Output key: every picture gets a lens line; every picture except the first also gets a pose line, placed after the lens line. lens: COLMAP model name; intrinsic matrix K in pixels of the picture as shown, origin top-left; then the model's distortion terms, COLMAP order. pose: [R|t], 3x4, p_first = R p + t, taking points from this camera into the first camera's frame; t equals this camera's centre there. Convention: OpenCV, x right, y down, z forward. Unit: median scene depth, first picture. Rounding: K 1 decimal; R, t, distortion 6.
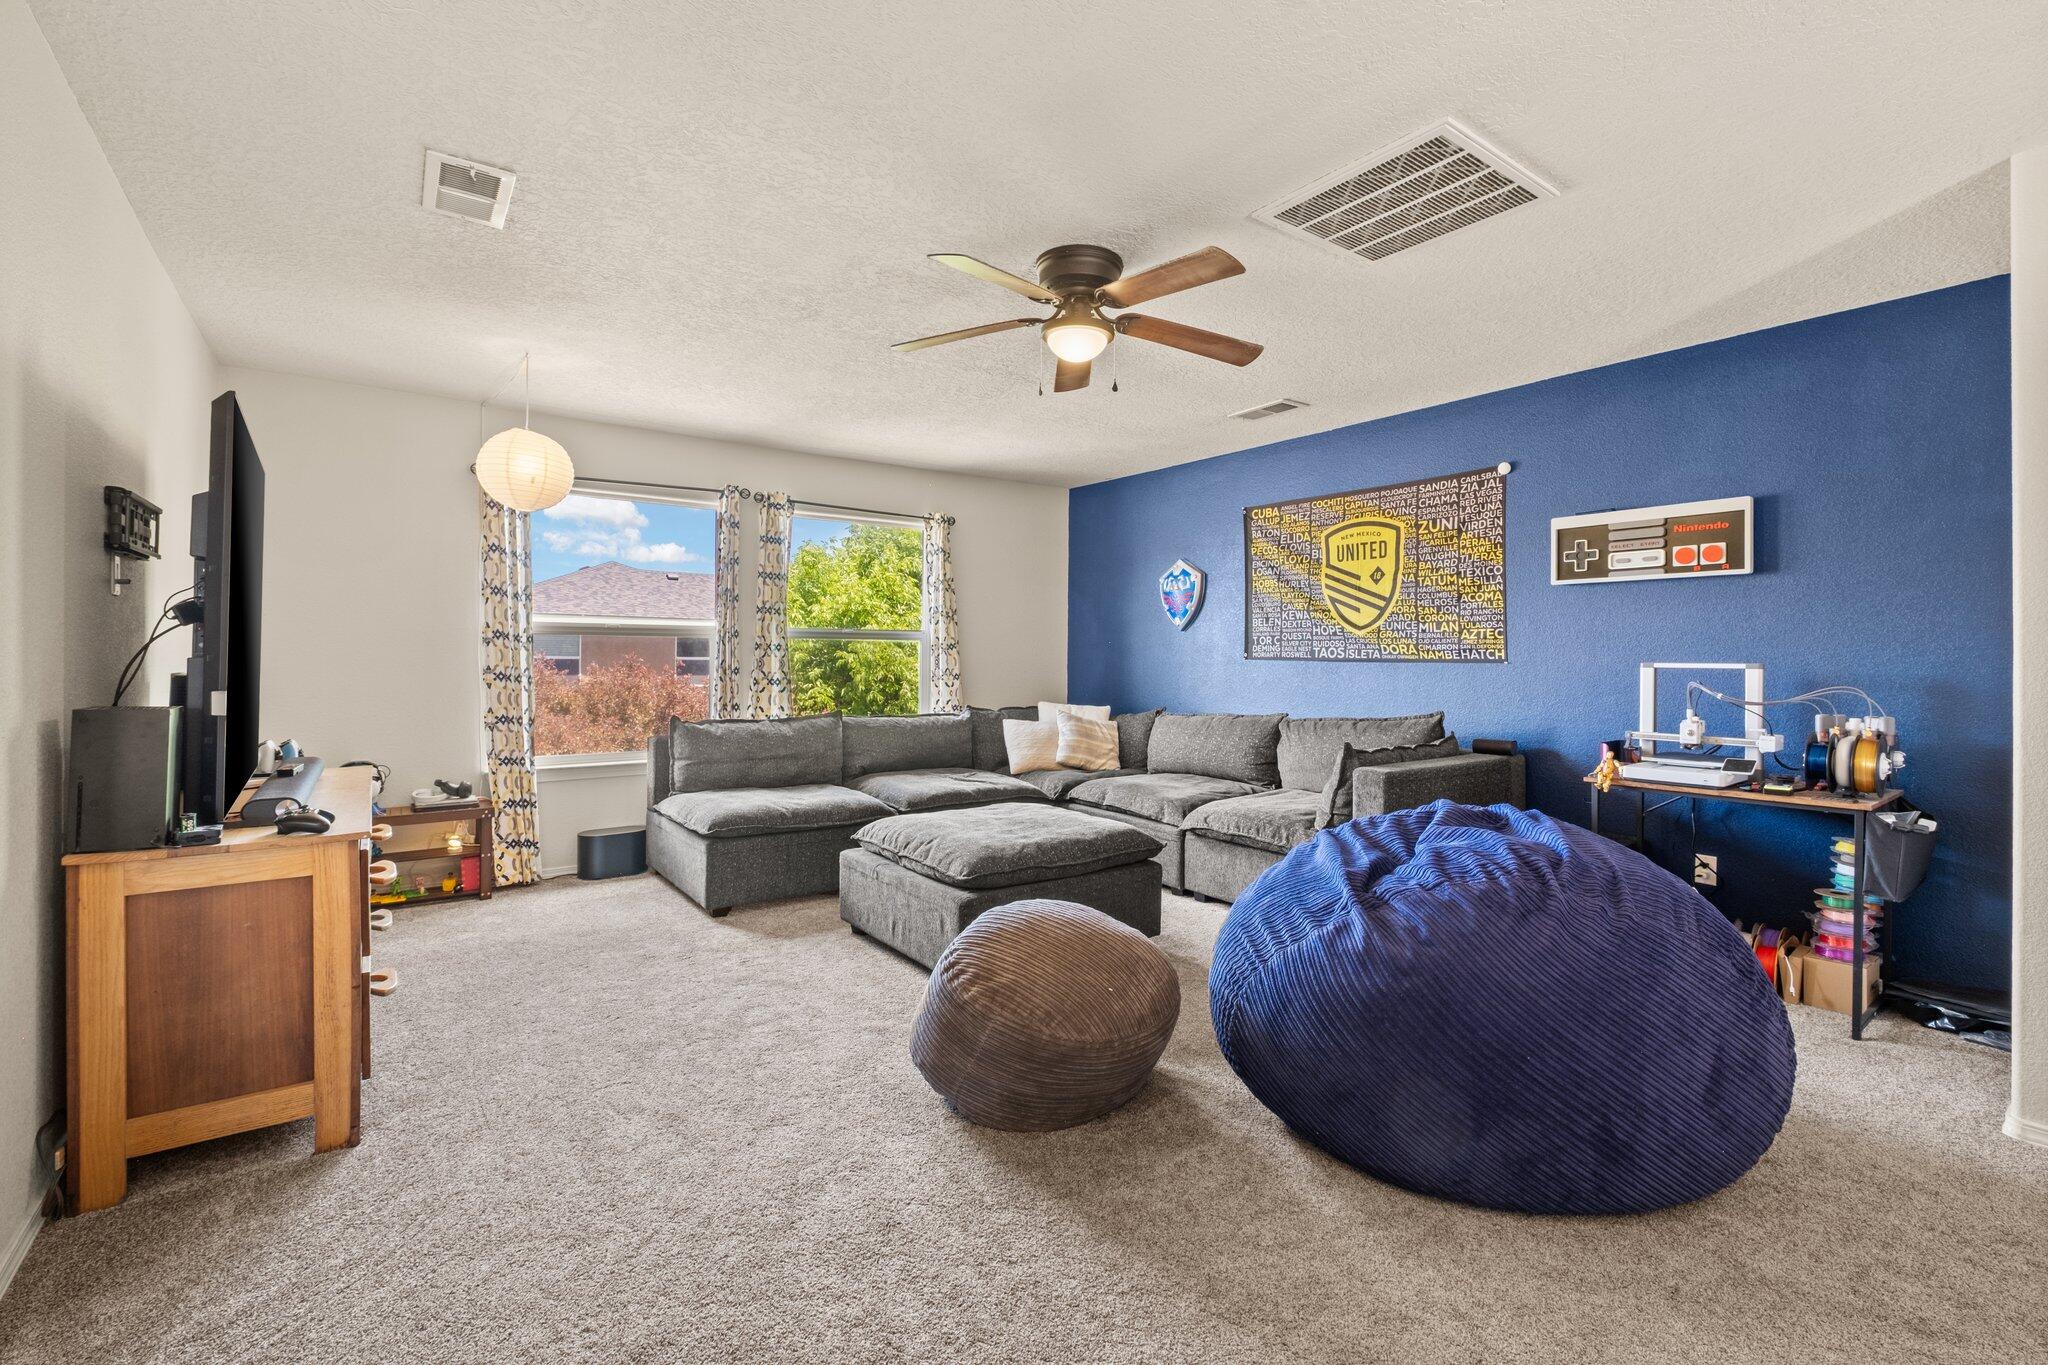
lens RADIAL K [[888.4, 0, 1023.5], [0, 888.4, 667.0], [0, 0, 1]] dist [-0.003412, -0.001745]
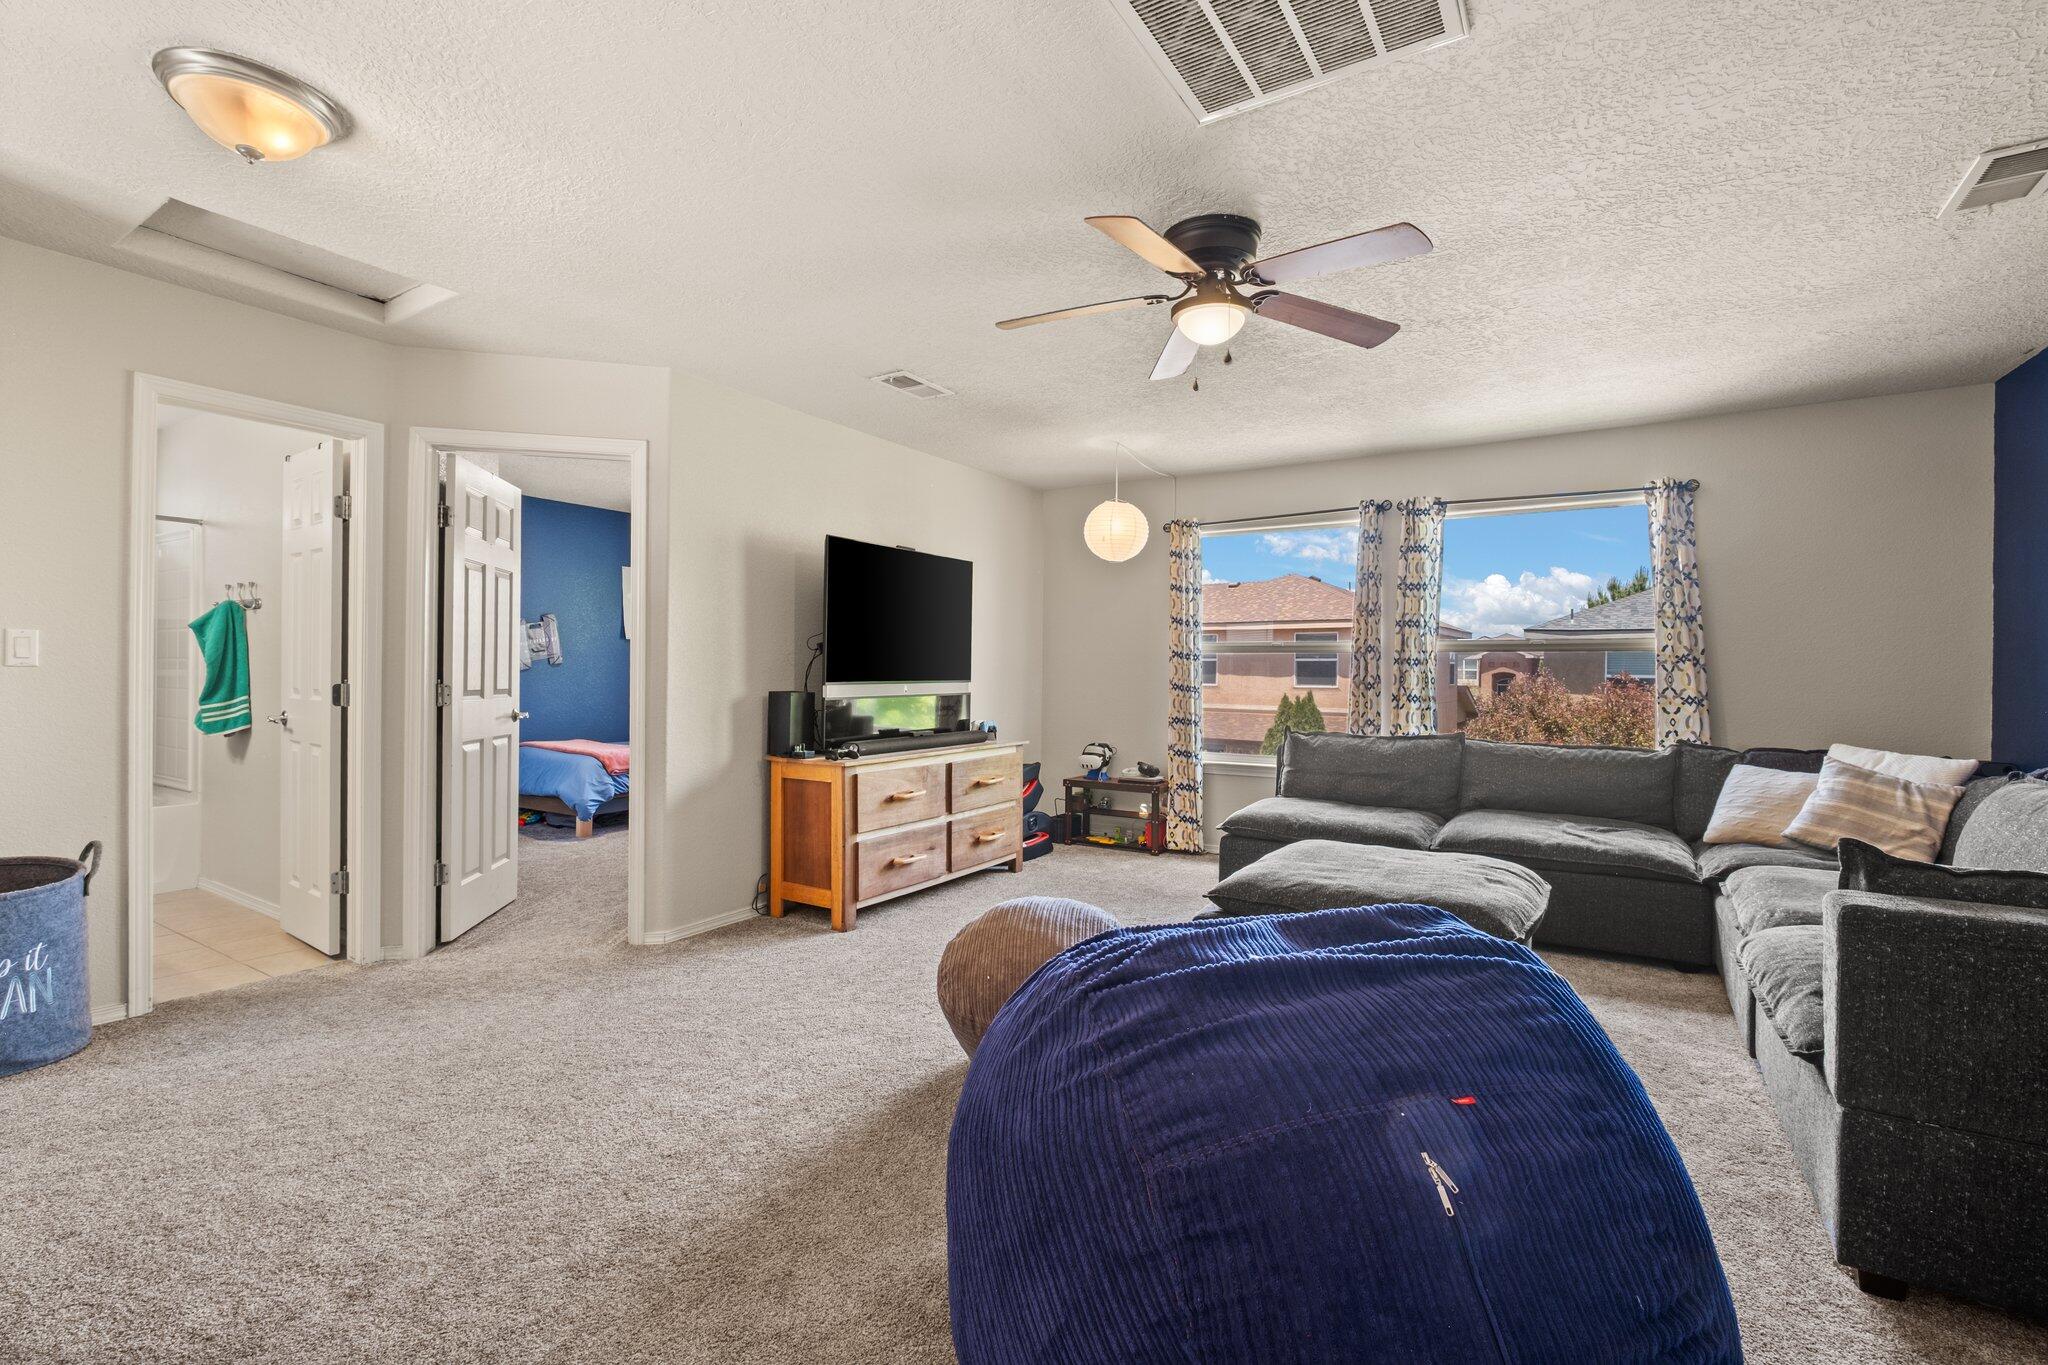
lens RADIAL K [[888.4, 0, 1026.4], [0, 888.4, 676.6], [0, 0, 1]] dist [-0.003412, -0.001745]
pose [[0.368634, 0.000632, -0.929574, 0.527488], [-0.015238, 0.999870, -0.005363, 0.005560], [0.929450, 0.016141, 0.368596, 0.317225]]
